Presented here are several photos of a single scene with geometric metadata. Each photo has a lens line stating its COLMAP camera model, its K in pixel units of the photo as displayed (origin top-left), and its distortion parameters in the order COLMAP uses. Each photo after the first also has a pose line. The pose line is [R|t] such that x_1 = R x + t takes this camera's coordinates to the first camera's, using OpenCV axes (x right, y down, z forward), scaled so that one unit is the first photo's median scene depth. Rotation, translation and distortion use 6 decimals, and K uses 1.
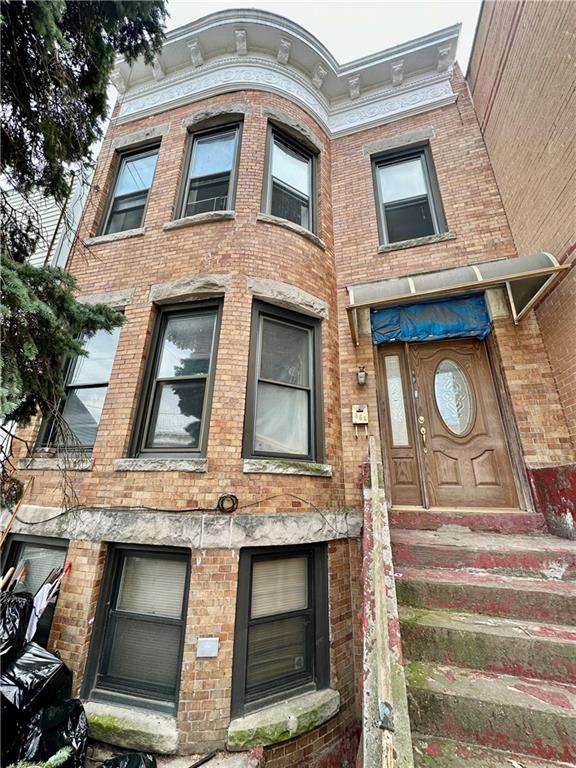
lens RADIAL K [[305.9, 0, 288.0], [0, 305.9, 384.0], [0, 0, 1]] dist [-0.001125, -0.000086]
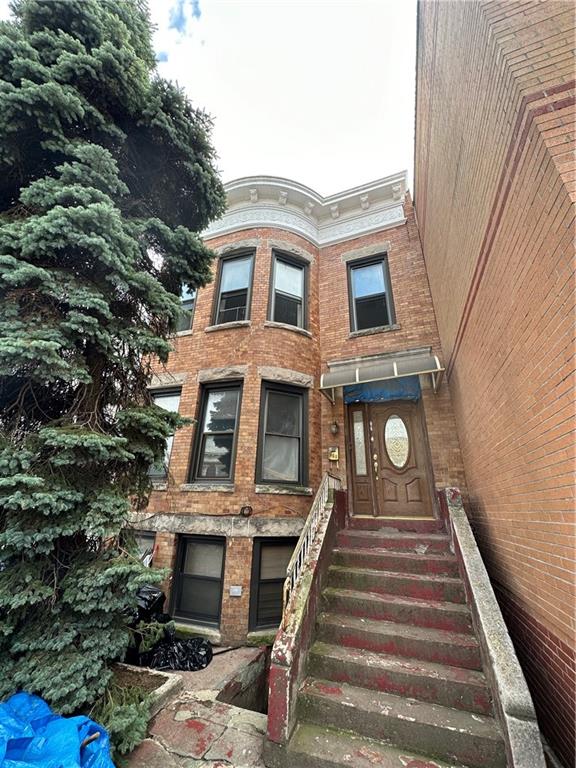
lens RADIAL K [[305.9, 0, 288.0], [0, 305.9, 384.0], [0, 0, 1]] dist [-0.001125, -0.000086]
pose [[0.995989, -0.025508, -0.085760, 0.160835], [0.021320, 0.998551, -0.049402, -0.186234], [0.086896, 0.047375, 0.995090, -0.577964]]
